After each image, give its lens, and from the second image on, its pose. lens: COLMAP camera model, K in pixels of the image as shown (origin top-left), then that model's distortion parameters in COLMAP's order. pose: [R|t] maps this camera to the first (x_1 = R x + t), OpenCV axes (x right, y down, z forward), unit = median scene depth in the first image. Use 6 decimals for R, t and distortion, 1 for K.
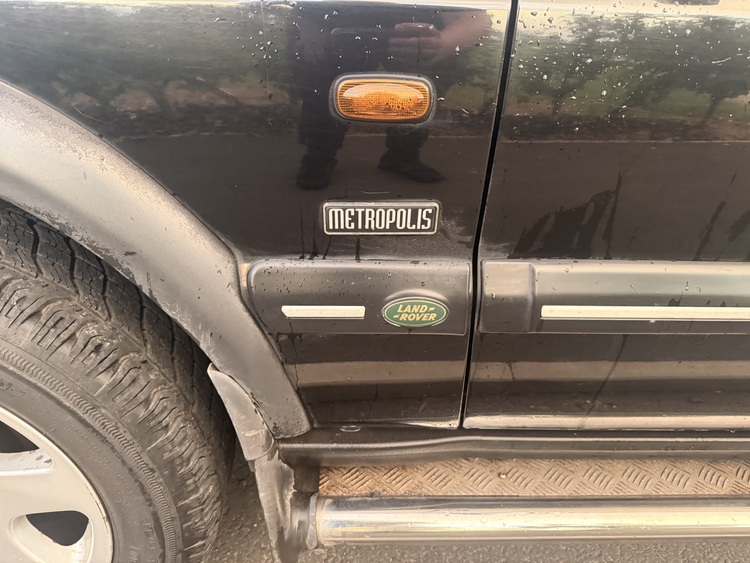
lens RADIAL K [[517.1, 0, 374.1], [0, 517.1, 280.0], [0, 0, 1]] dist [0.042127, -0.020991]
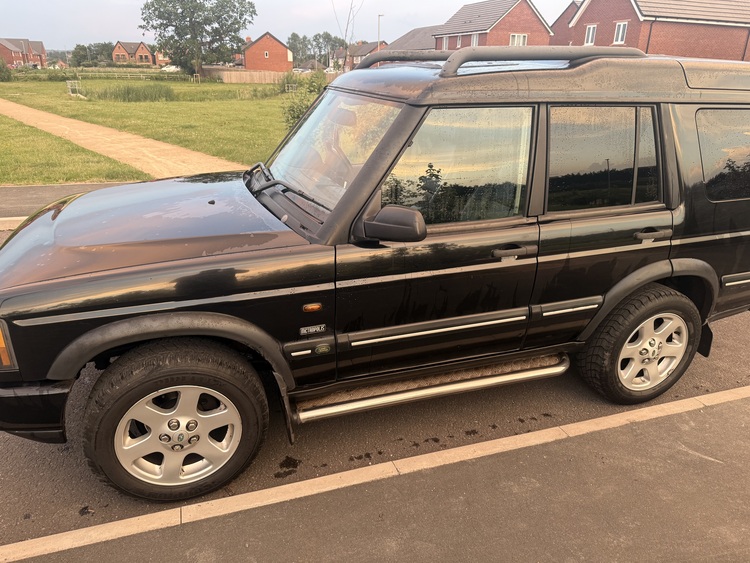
lens RADIAL K [[517.1, 0, 377.2], [0, 517.1, 277.3], [0, 0, 1]] dist [0.042127, -0.020991]
pose [[0.951241, -0.123152, 0.282796, -0.613310], [0.145239, 0.987670, -0.058429, -0.206650], [-0.272113, 0.096653, 0.957399, -3.189364]]
